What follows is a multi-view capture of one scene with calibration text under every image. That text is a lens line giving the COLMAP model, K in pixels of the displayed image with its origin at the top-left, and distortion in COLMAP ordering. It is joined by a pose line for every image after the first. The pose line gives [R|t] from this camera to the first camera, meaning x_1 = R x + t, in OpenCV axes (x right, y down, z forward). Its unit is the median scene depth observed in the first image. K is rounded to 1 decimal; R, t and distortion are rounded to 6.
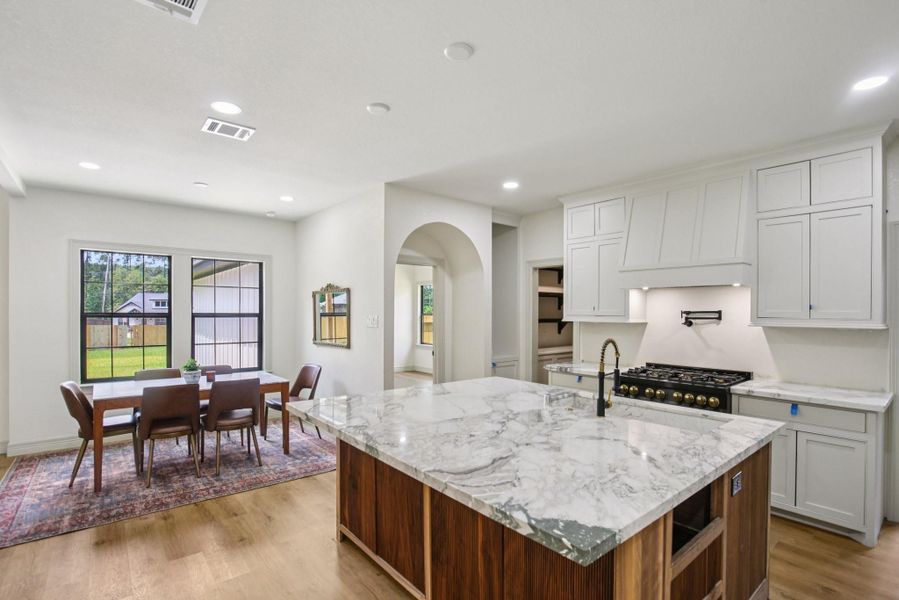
lens RADIAL K [[427.8, 0, 454.6], [0, 427.8, 311.8], [0, 0, 1]] dist [-0.025070, 0.004703]
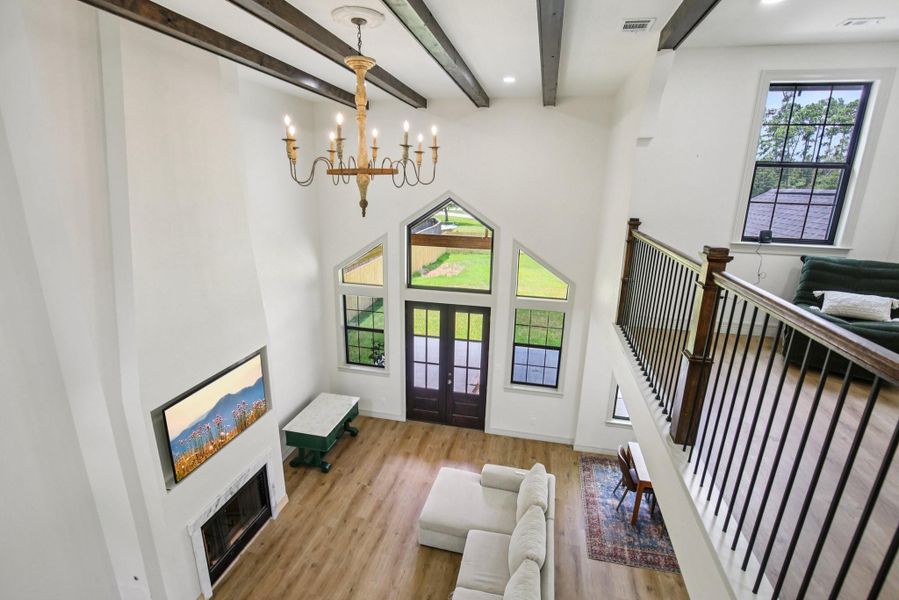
lens RADIAL K [[429.6, 0, 448.0], [0, 429.6, 315.7], [0, 0, 1]] dist [-0.025958, 0.001146]
pose [[0.606046, 0.244116, -0.757044, -0.164836], [-0.016187, 0.955330, 0.295097, -0.769210], [0.795265, -0.166588, 0.582925, -0.415598]]
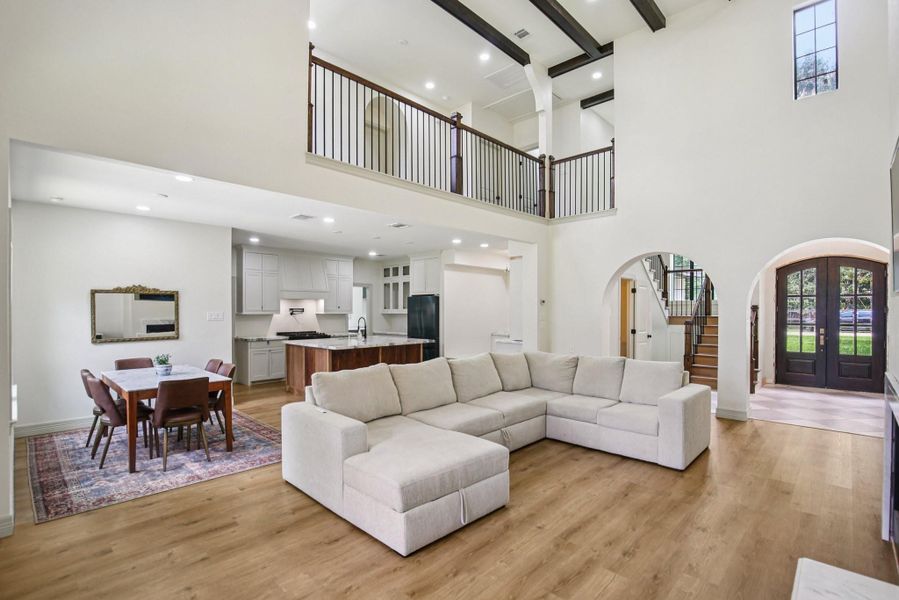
lens RADIAL K [[429.6, 0, 448.0], [0, 429.6, 315.7], [0, 0, 1]] dist [-0.025958, 0.001146]
pose [[-0.107760, -0.019551, 0.993985, -1.905964], [-0.000571, 0.999808, 0.019603, -0.009257], [-0.994177, 0.001545, -0.107751, 0.408945]]
